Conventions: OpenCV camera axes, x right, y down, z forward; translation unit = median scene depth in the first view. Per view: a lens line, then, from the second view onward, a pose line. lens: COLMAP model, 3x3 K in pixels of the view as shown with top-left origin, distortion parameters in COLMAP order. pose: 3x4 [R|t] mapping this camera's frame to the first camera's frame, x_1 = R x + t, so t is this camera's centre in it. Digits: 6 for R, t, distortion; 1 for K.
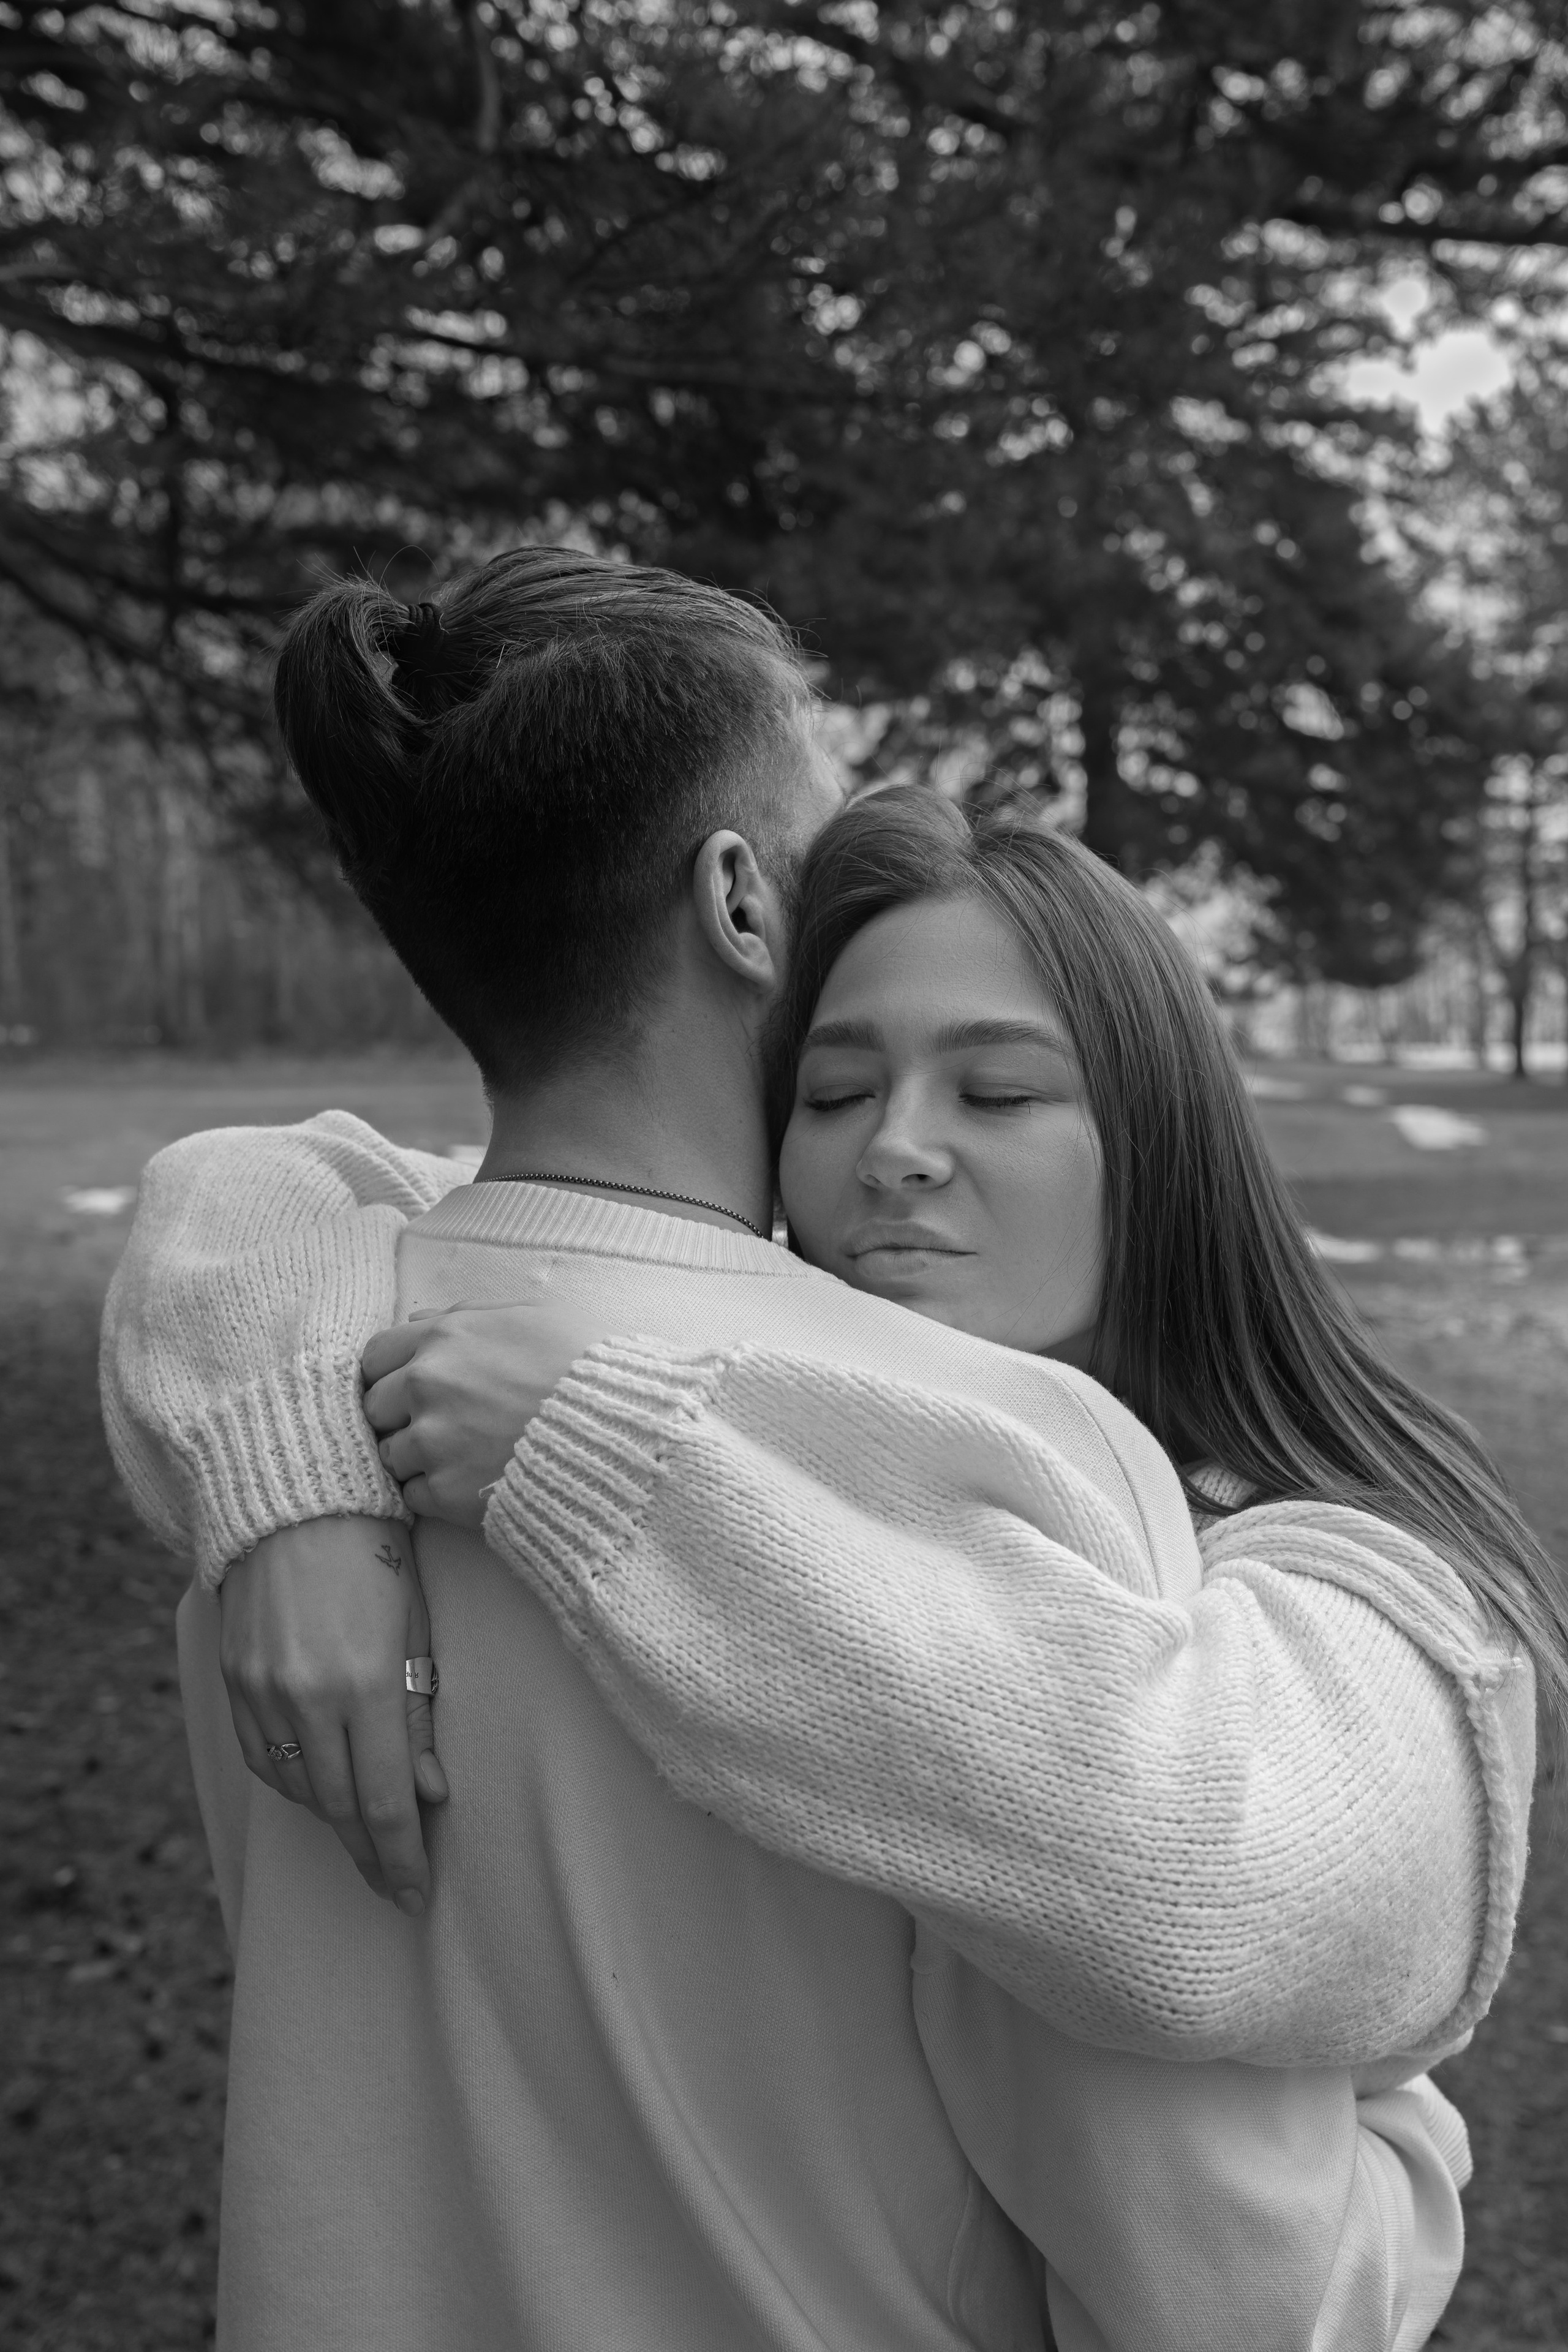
lens RADIAL K [[3726.0, 0, 846.2], [0, 3726.0, 1082.6], [0, 0, 1]] dist [0.076974, 0.050682]
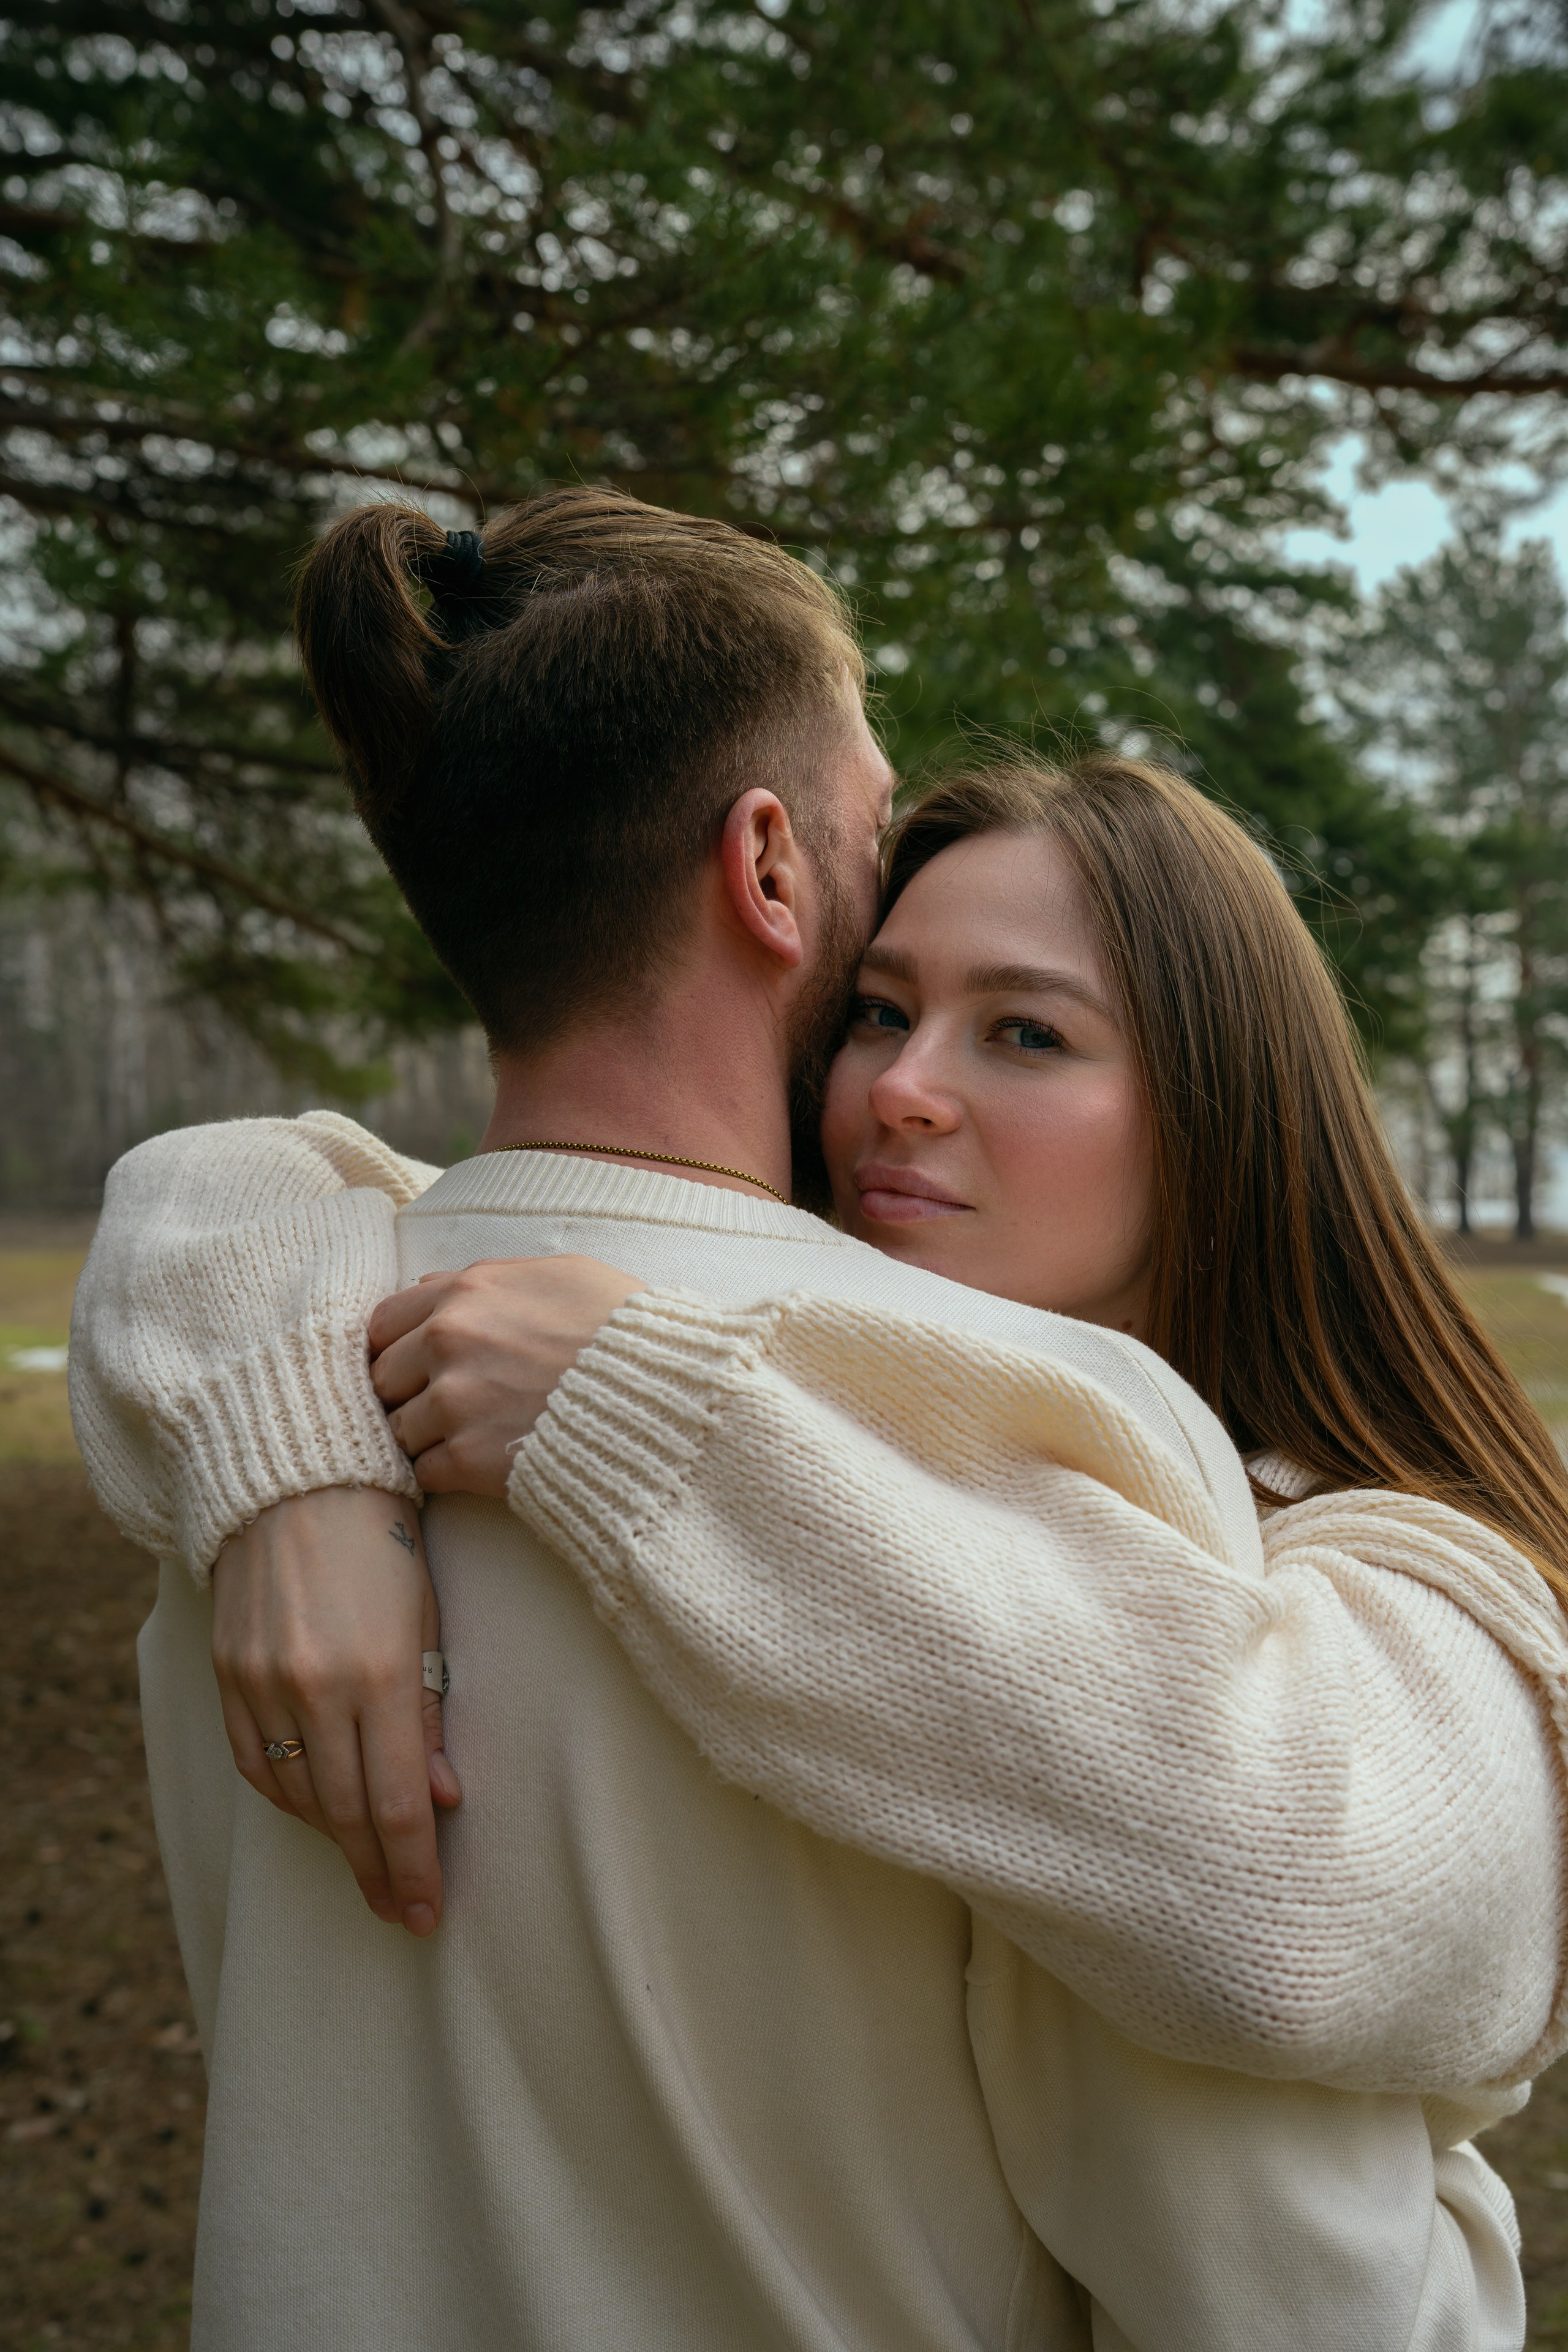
lens RADIAL K [[3454.7, 0, 817.2], [0, 3454.7, 1145.3], [0, 0, 1]] dist [0.027002, 0.794166]
pose [[0.999516, 0.023234, 0.020708, -0.045133], [-0.022848, 0.999564, -0.018711, 0.052978], [-0.021134, 0.018229, 0.999610, 0.149577]]
